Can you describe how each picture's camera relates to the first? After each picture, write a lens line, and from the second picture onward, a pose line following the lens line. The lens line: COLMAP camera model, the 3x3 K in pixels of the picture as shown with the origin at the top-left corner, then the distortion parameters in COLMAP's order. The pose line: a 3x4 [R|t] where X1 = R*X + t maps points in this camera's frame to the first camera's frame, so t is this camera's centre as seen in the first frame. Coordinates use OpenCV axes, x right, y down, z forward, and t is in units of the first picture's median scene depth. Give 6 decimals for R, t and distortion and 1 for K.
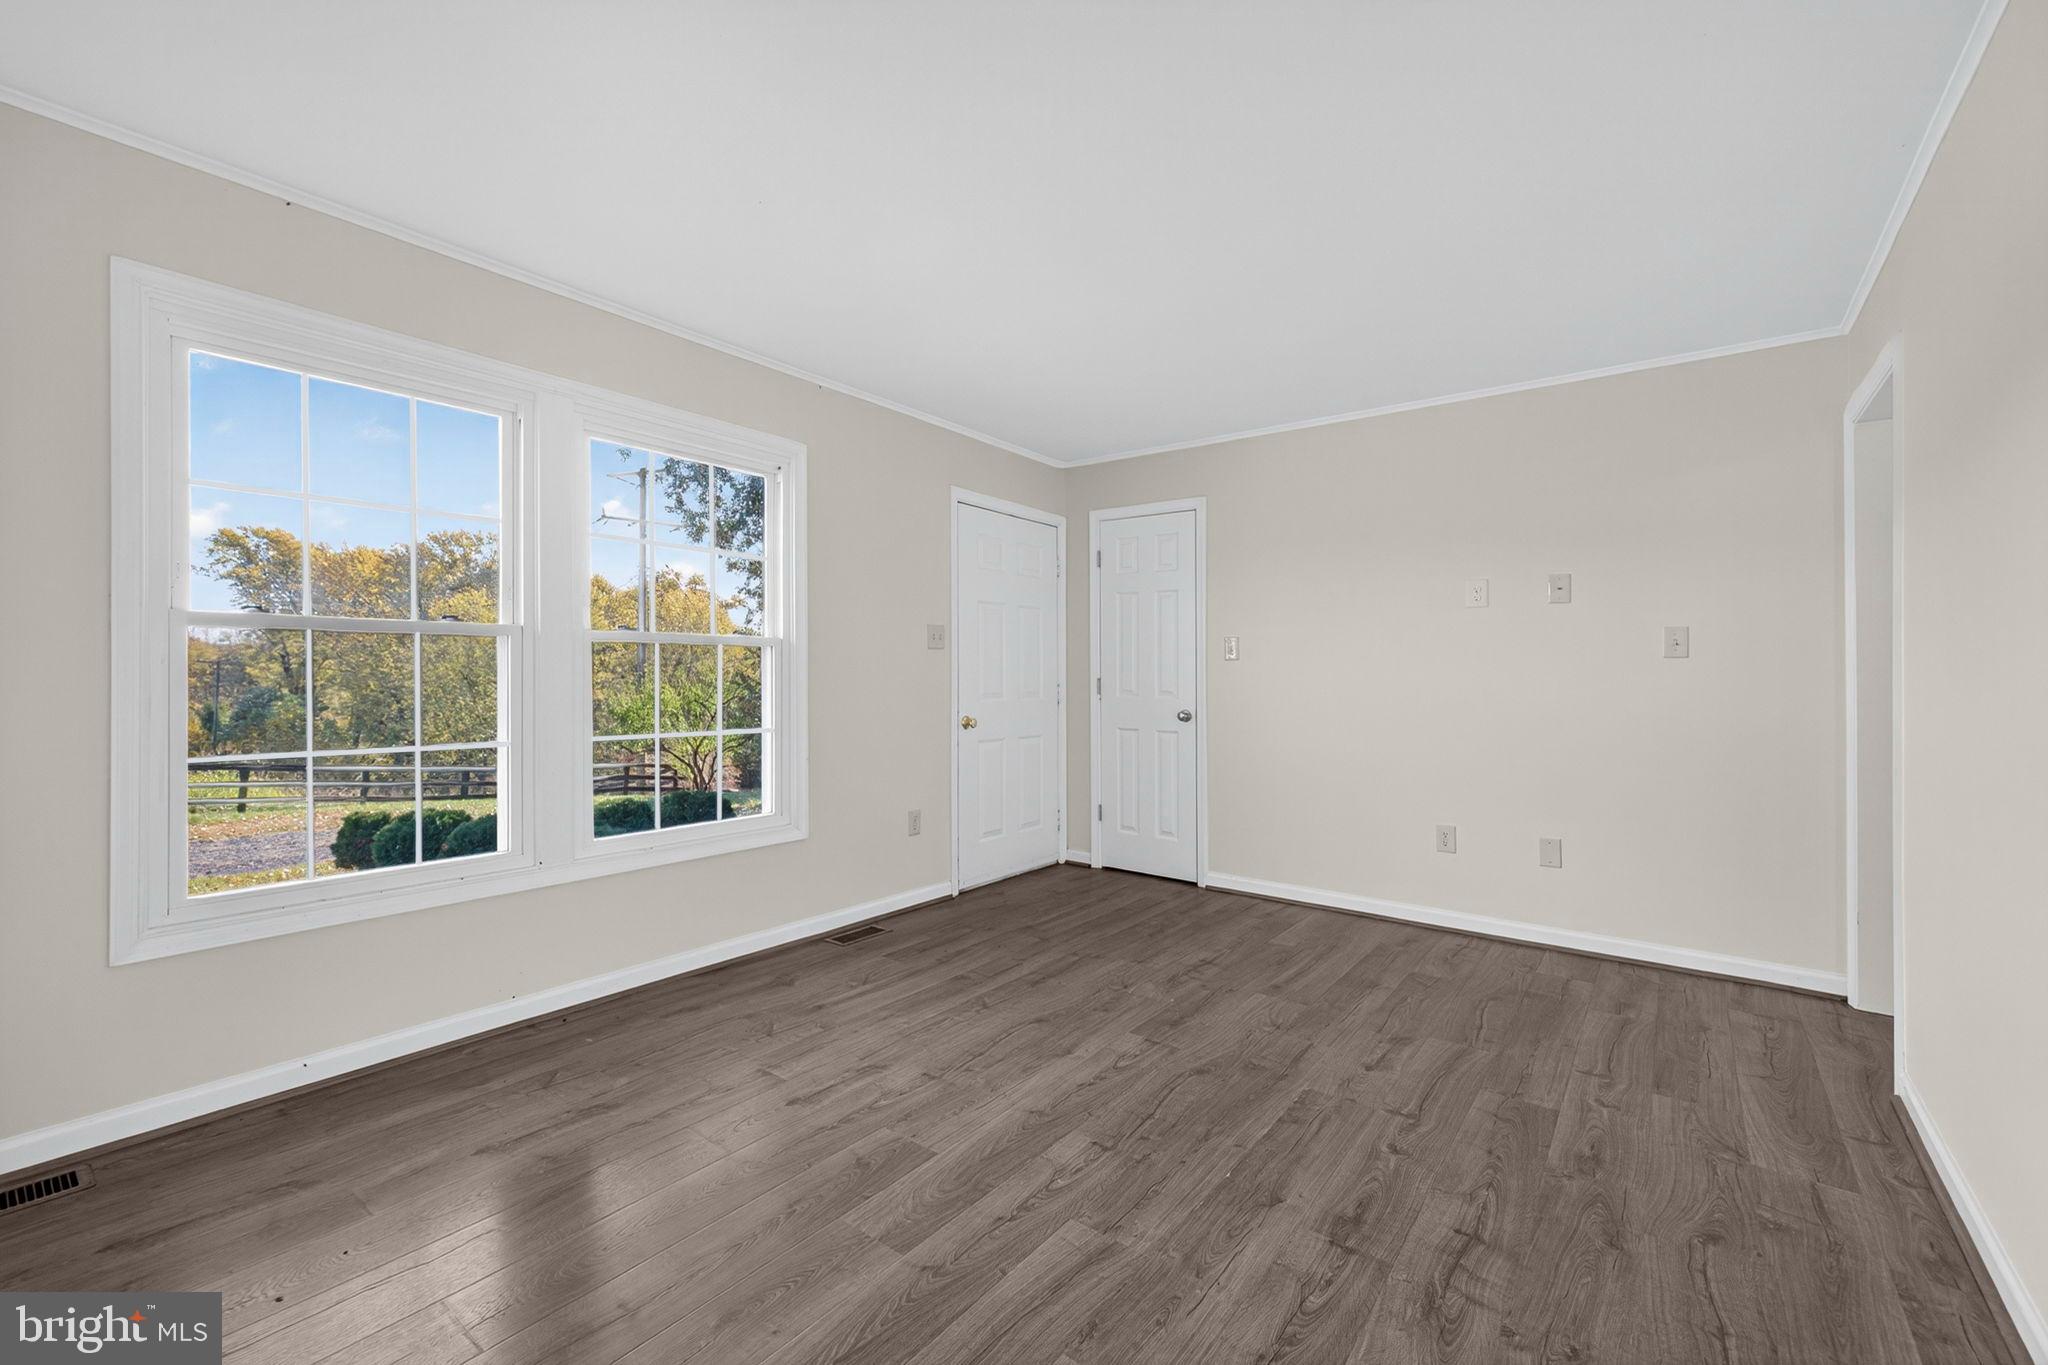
lens RADIAL K [[857.7, 0, 1015.1], [0, 857.7, 673.8], [0, 0, 1]] dist [0.000184, -0.000074]
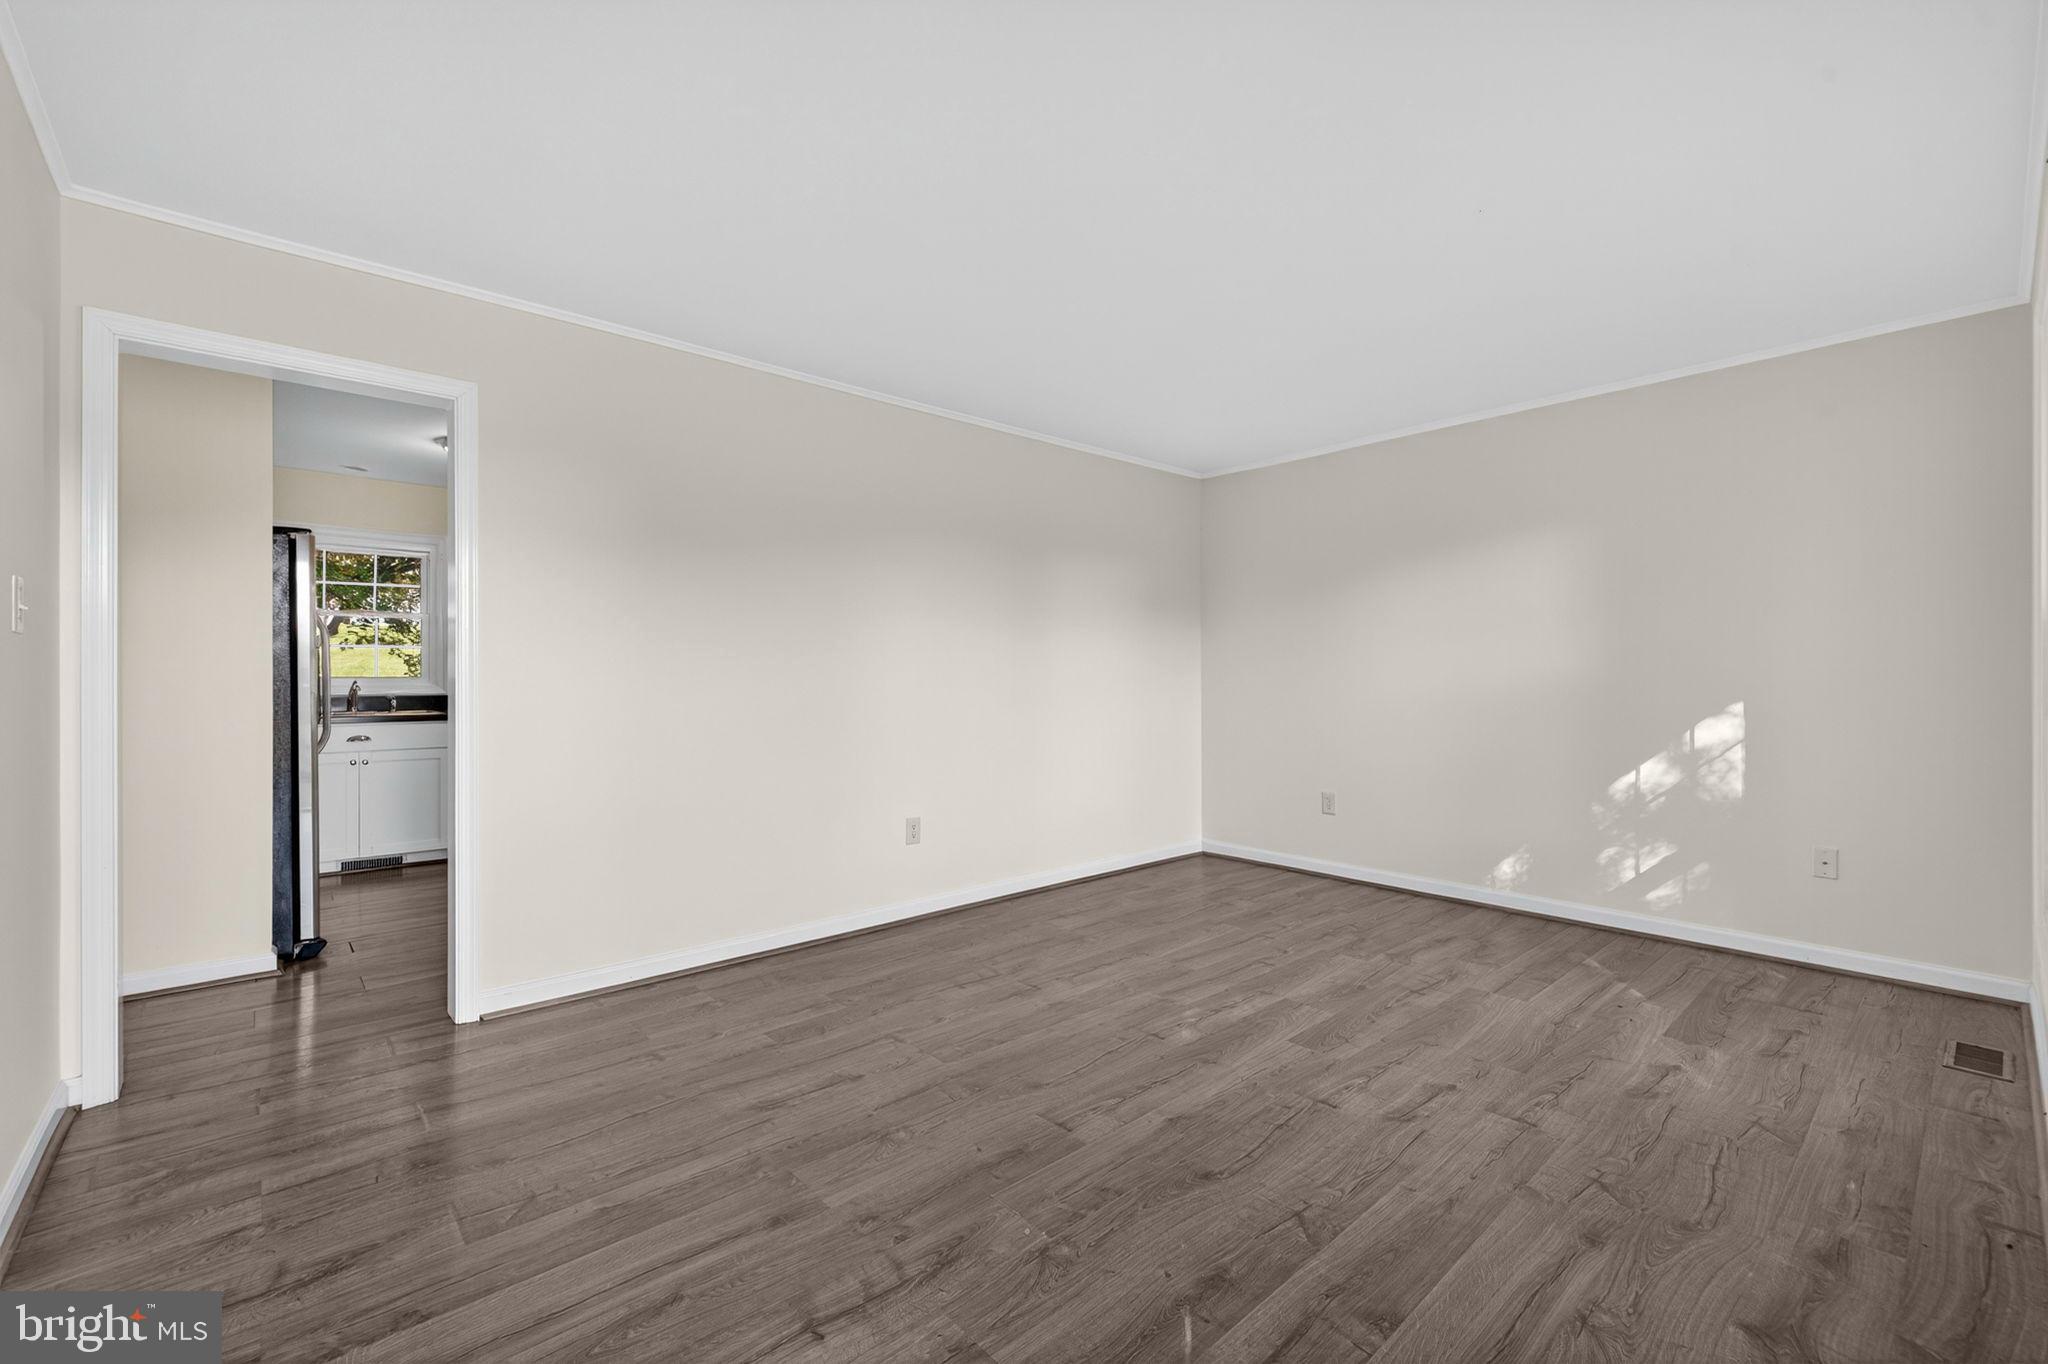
lens RADIAL K [[857.7, 0, 1015.1], [0, 857.7, 673.3], [0, 0, 1]] dist [0.000184, -0.000074]
pose [[-0.981925, -0.007212, 0.189134, 0.060690], [-0.007173, 0.999974, 0.000893, 0.002381], [-0.189136, -0.000480, -0.981951, 1.947436]]
